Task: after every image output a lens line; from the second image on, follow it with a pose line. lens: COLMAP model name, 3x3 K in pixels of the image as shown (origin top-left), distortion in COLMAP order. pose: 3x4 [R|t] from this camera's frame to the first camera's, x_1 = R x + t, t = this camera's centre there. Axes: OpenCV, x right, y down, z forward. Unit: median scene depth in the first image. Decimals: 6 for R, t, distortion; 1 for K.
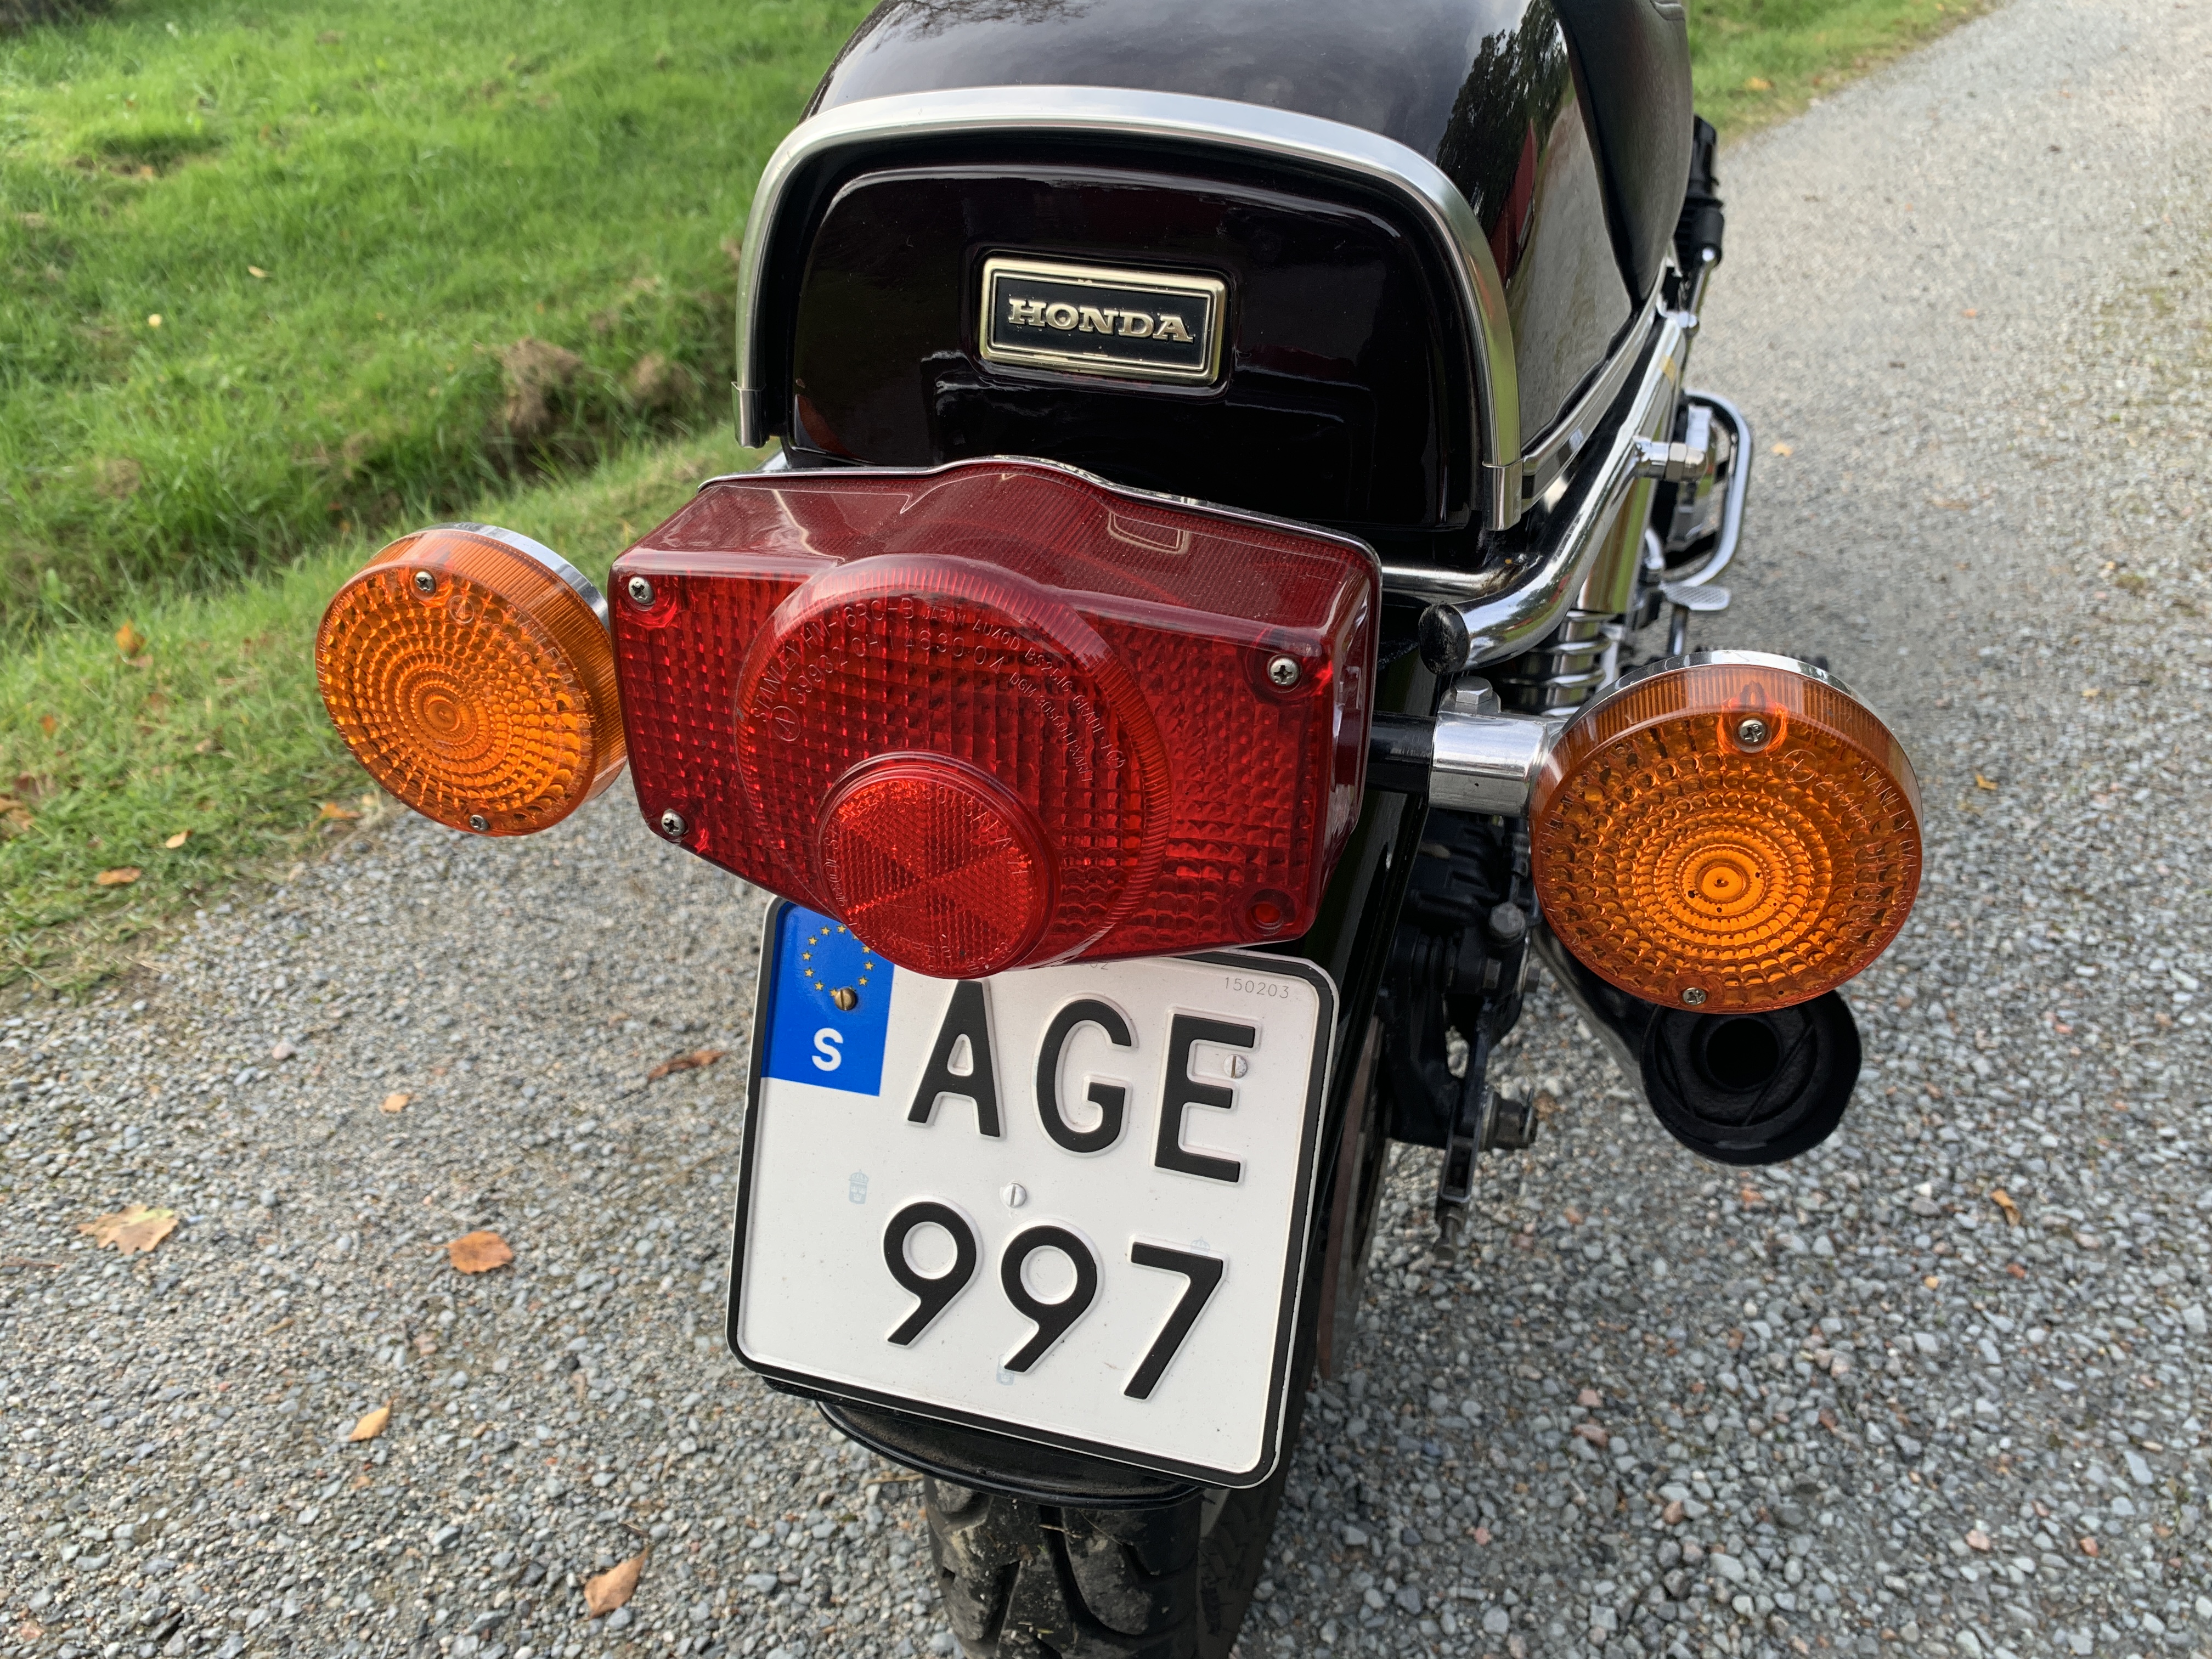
lens RADIAL K [[1710.1, 0, 1077.5], [0, 1710.1, 798.4], [0, 0, 1]] dist [0.006502, 0.009971]
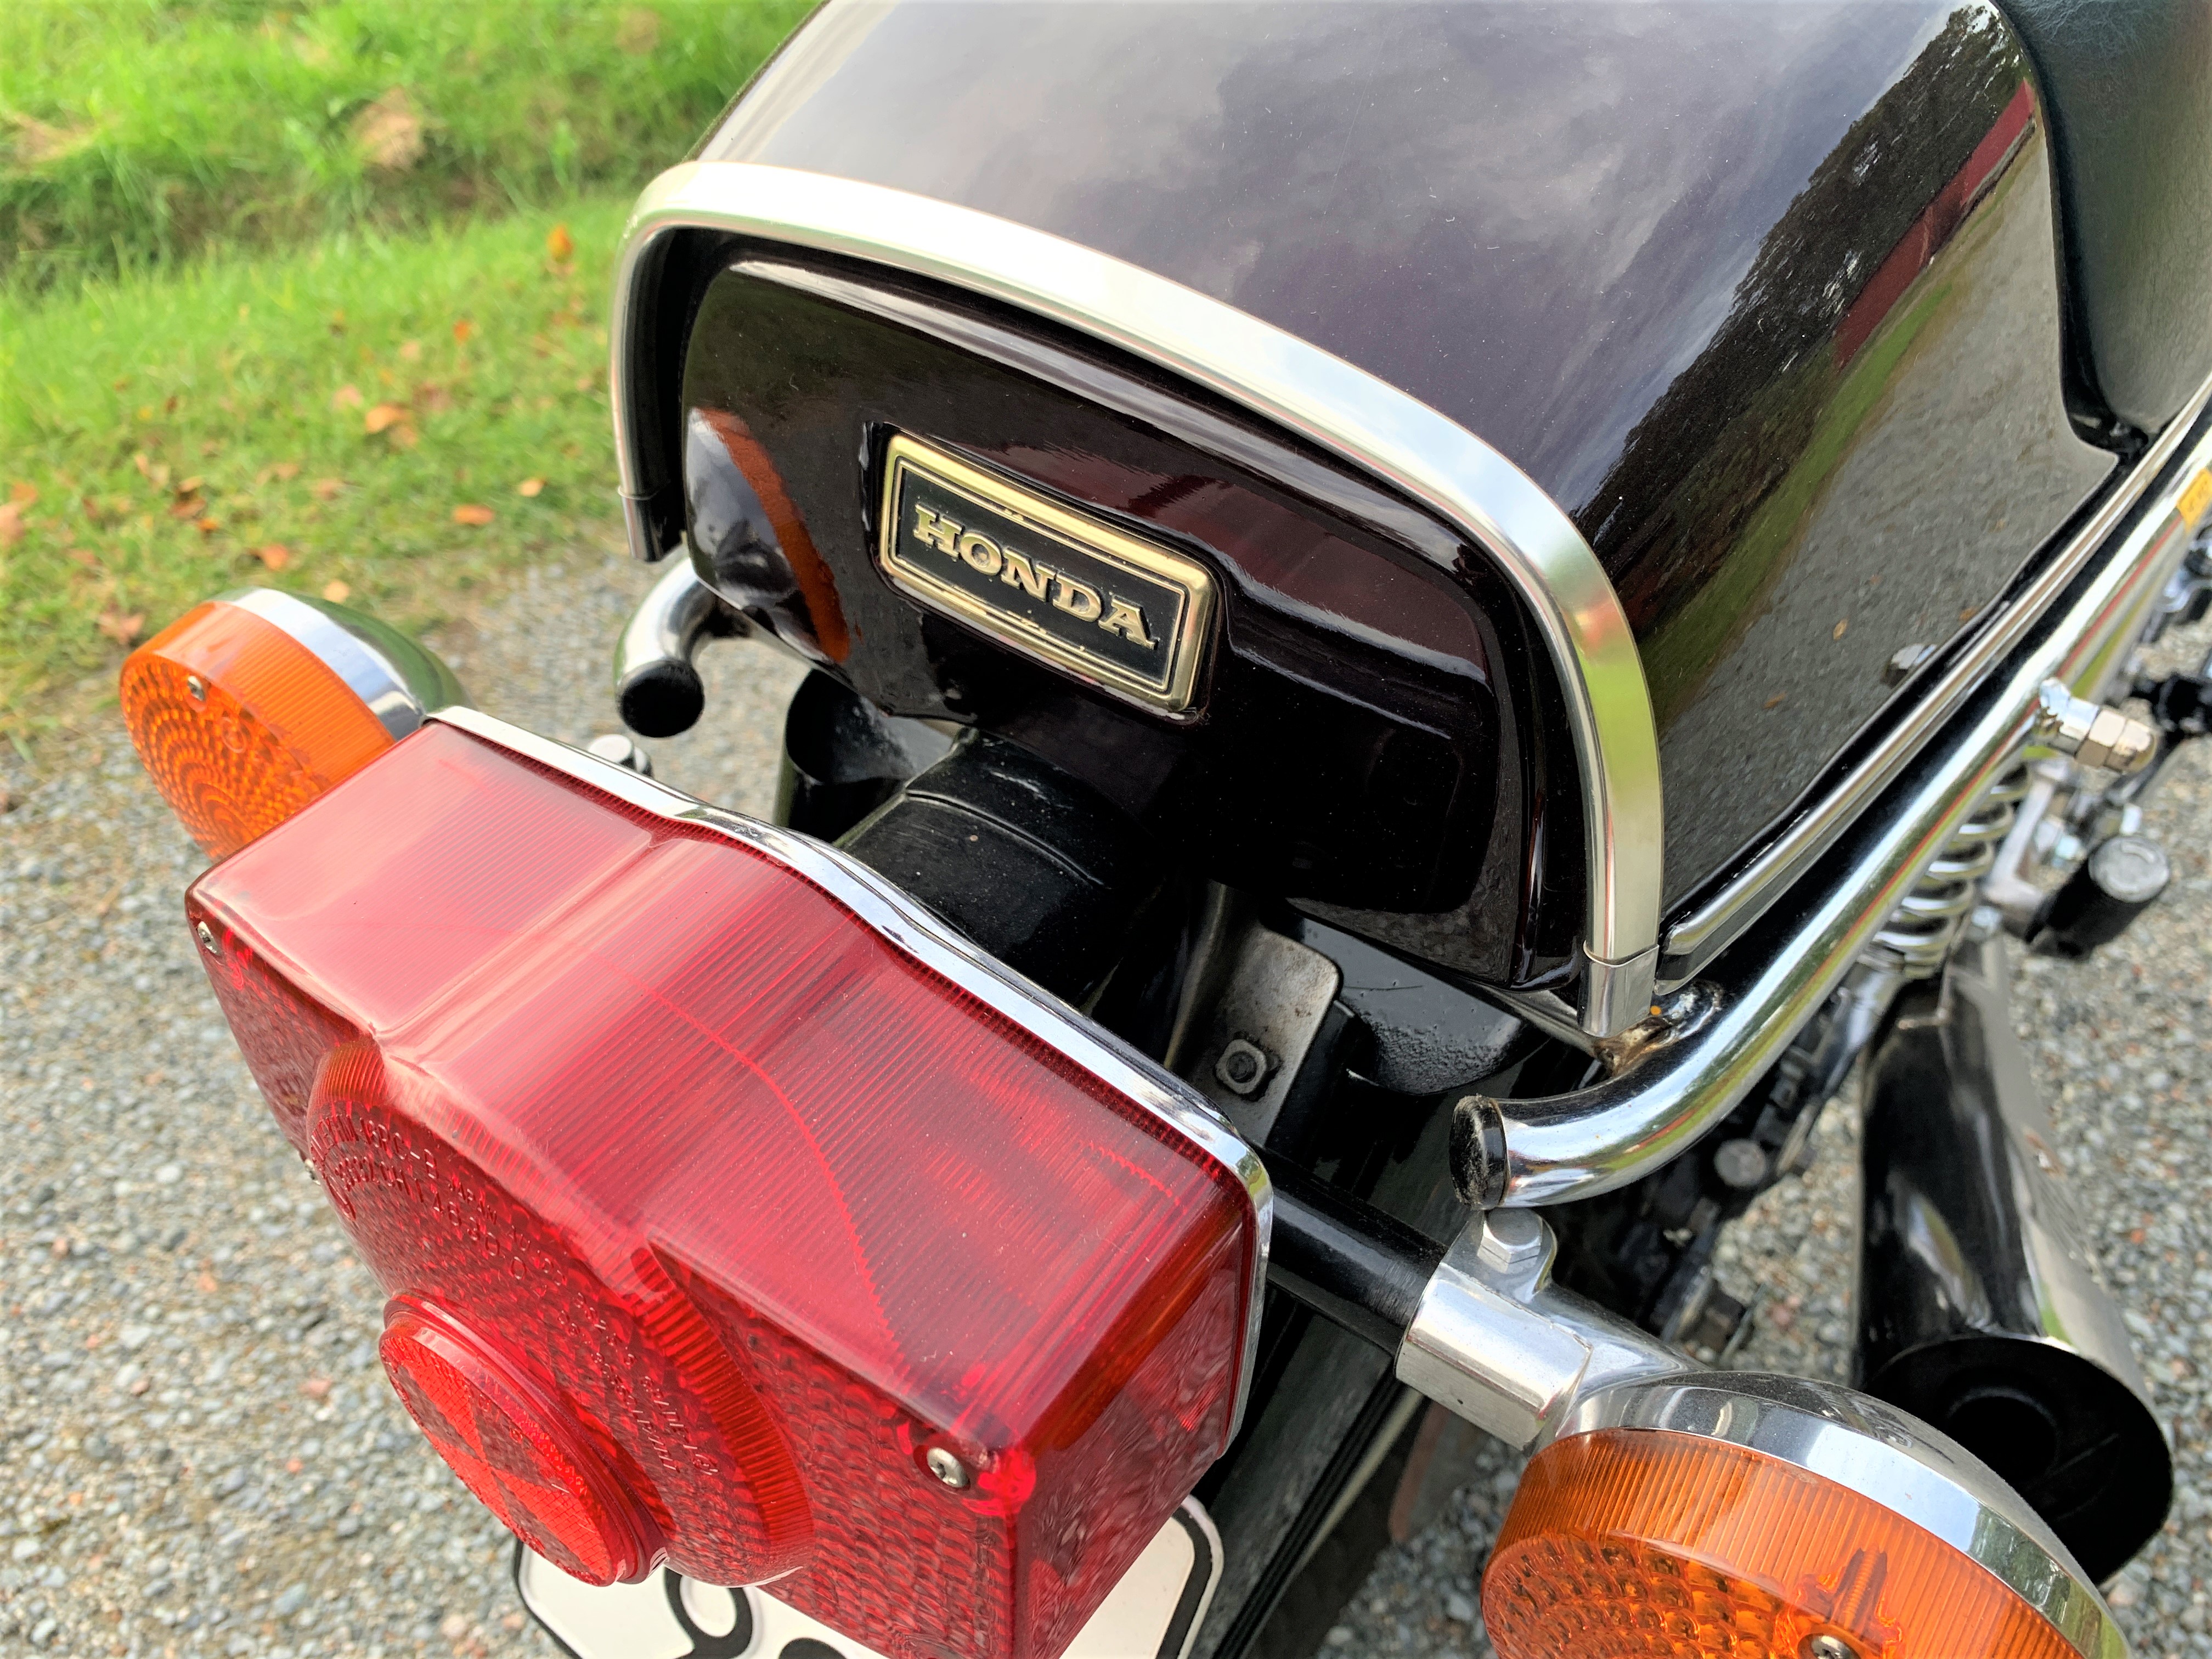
lens RADIAL K [[1708.3, 0, 1106.6], [0, 1708.3, 756.9], [0, 0, 1]] dist [0.003002, -0.007402]
pose [[0.943731, 0.233955, -0.233744, 0.100504], [-0.181388, 0.957165, 0.225684, -0.178995], [0.276531, -0.170587, 0.945743, 0.194894]]
